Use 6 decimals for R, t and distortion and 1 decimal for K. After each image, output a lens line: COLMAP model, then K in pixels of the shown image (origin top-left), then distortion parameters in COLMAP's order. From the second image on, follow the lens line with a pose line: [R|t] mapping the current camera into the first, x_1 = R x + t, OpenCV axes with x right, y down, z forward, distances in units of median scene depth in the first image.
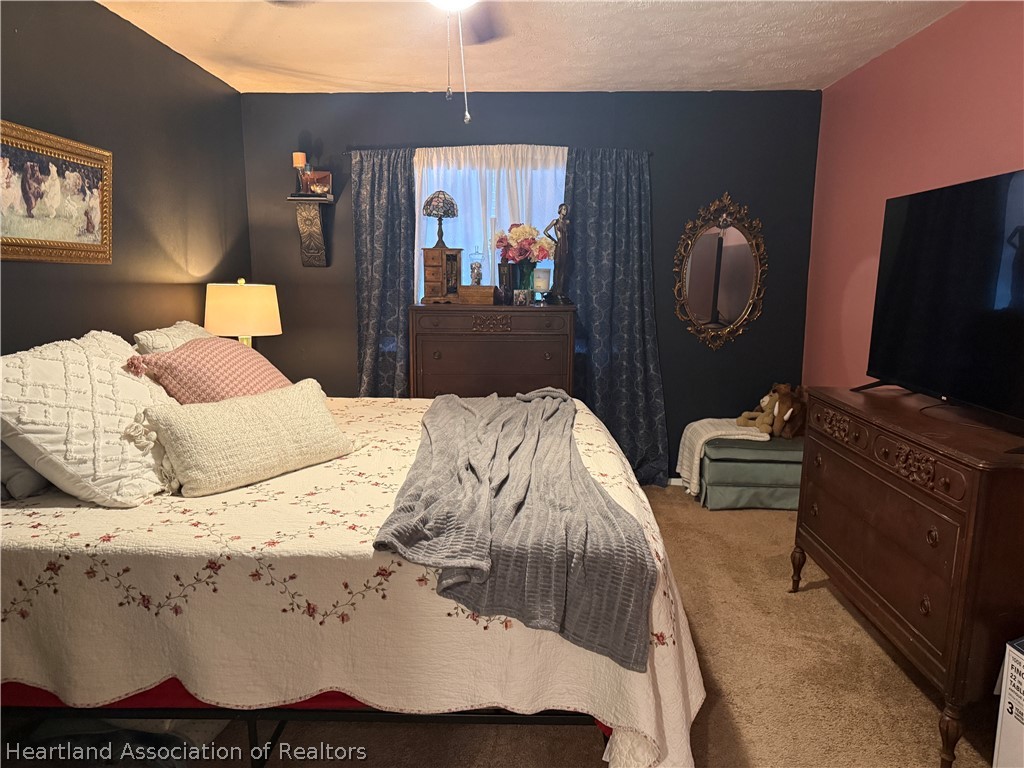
lens RADIAL K [[711.9, 0, 513.8], [0, 711.9, 387.0], [0, 0, 1]] dist [0.146178, -0.207251]
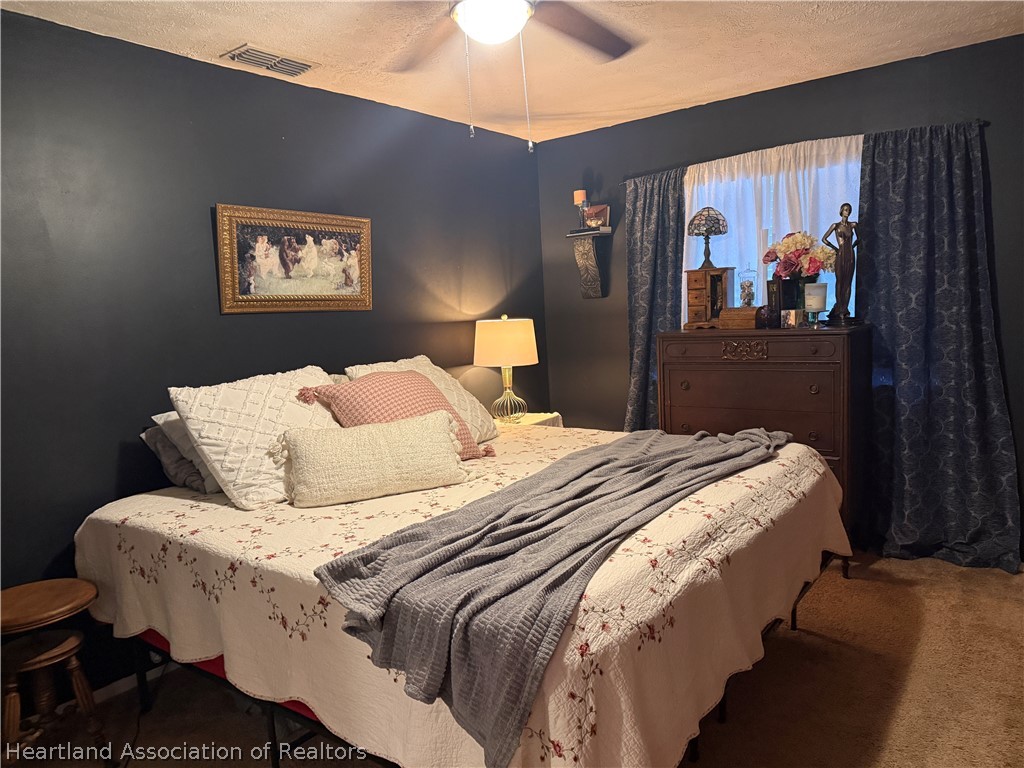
lens RADIAL K [[712.3, 0, 495.7], [0, 712.3, 390.1], [0, 0, 1]] dist [0.074490, -0.092133]
pose [[0.808133, 0.021009, -0.588625, 0.240756], [-0.036660, 0.999220, -0.014667, -0.016759], [0.587858, 0.033432, 0.808273, 0.111907]]
